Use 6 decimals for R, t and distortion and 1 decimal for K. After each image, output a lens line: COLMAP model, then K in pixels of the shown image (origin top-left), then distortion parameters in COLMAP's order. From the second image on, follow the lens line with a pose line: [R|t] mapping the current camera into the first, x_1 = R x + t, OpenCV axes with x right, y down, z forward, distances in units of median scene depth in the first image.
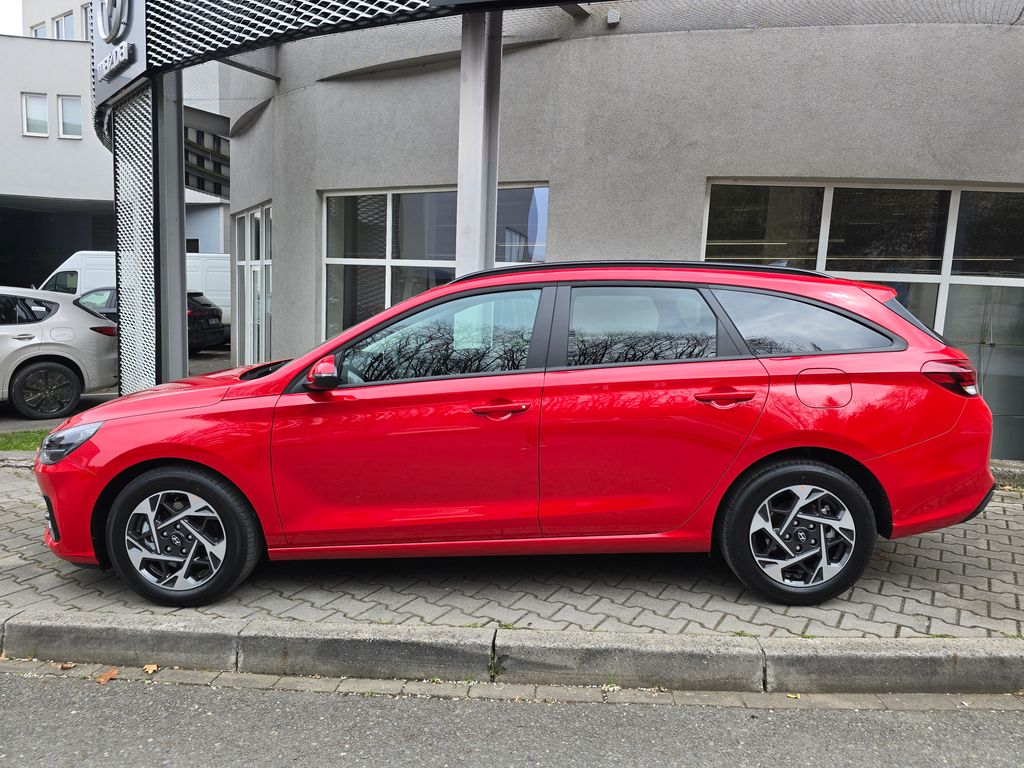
lens RADIAL K [[680.0, 0, 524.1], [0, 680.0, 382.8], [0, 0, 1]] dist [0.042372, -0.029965]
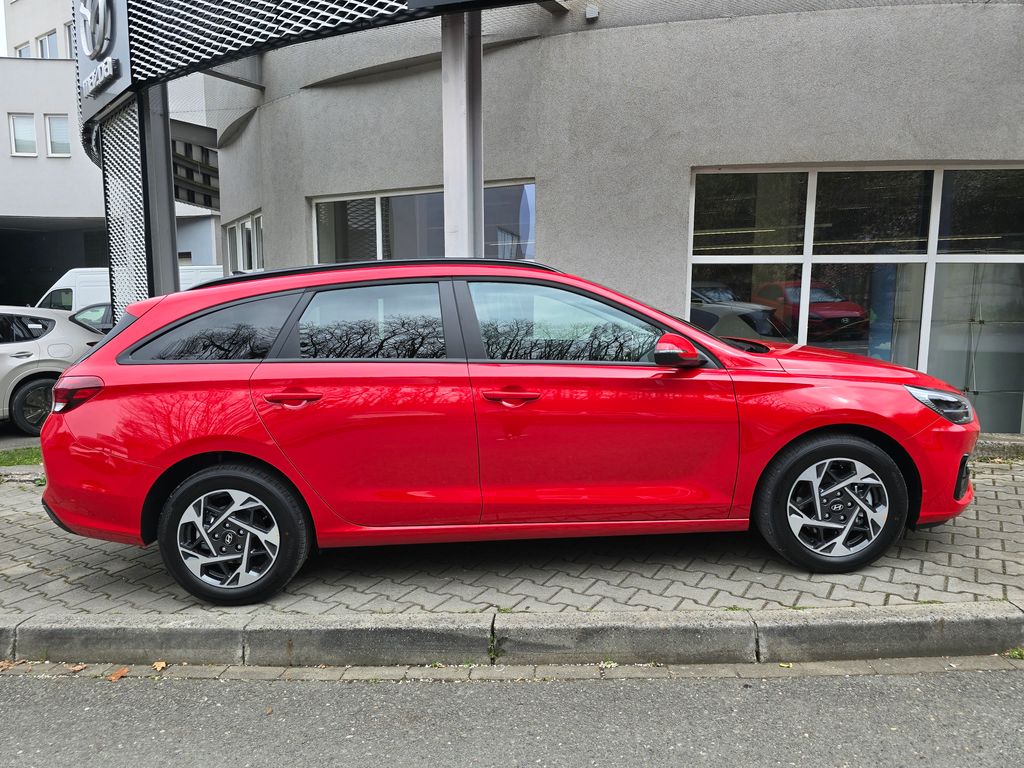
lens RADIAL K [[681.5, 0, 521.9], [0, 681.5, 384.4], [0, 0, 1]] dist [0.038305, -0.027421]
pose [[0.999127, -0.041750, -0.001563, 0.013120], [0.041754, 0.999125, 0.002356, 0.013691], [0.001464, -0.002419, 0.999996, -0.021093]]
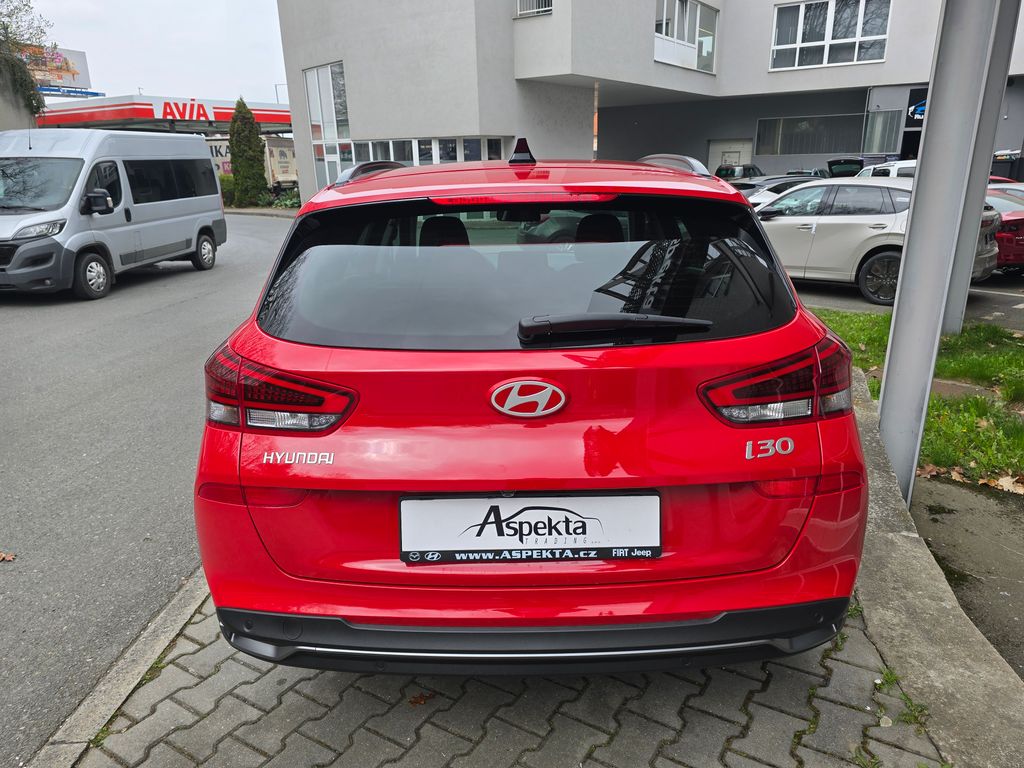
lens RADIAL K [[681.5, 0, 521.9], [0, 681.5, 384.4], [0, 0, 1]] dist [0.038305, -0.027421]
pose [[0.033417, 0.266361, -0.963294, 1.065797], [-0.102277, 0.959683, 0.261815, -0.153228], [0.994194, 0.089774, 0.059313, 1.118401]]
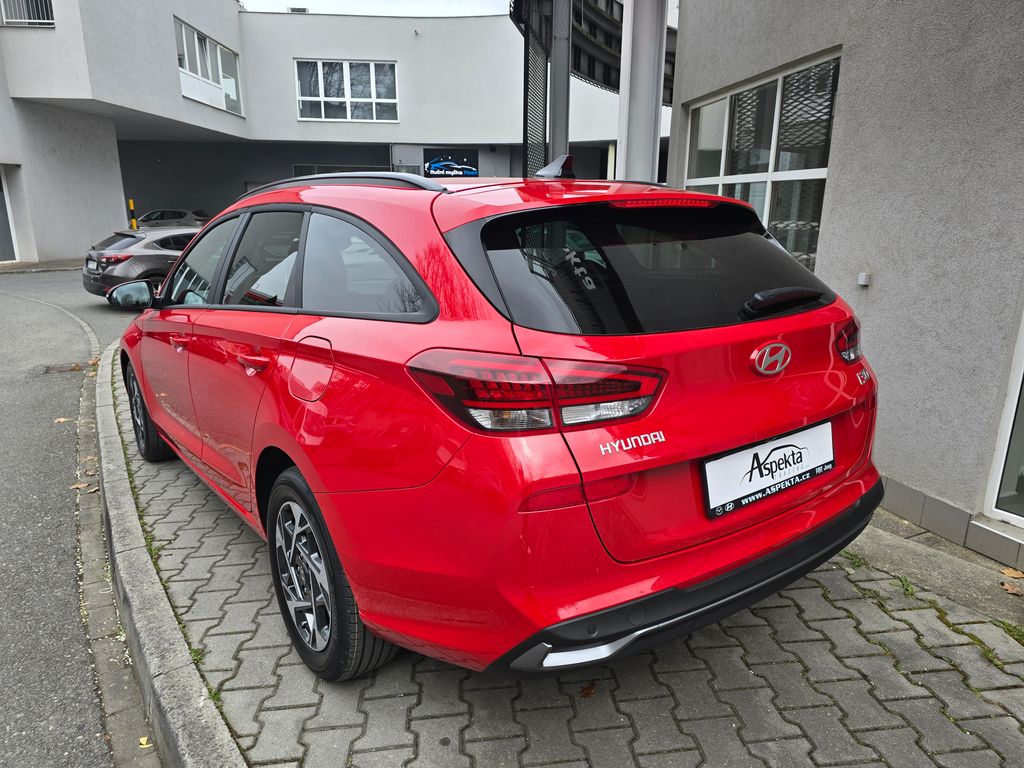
lens RADIAL K [[681.5, 0, 521.9], [0, 681.5, 384.4], [0, 0, 1]] dist [0.038305, -0.027421]
pose [[0.627427, 0.160150, -0.762028, 0.943008], [-0.074470, 0.986477, 0.146005, -0.077164], [0.775106, -0.034859, 0.630869, 0.668063]]
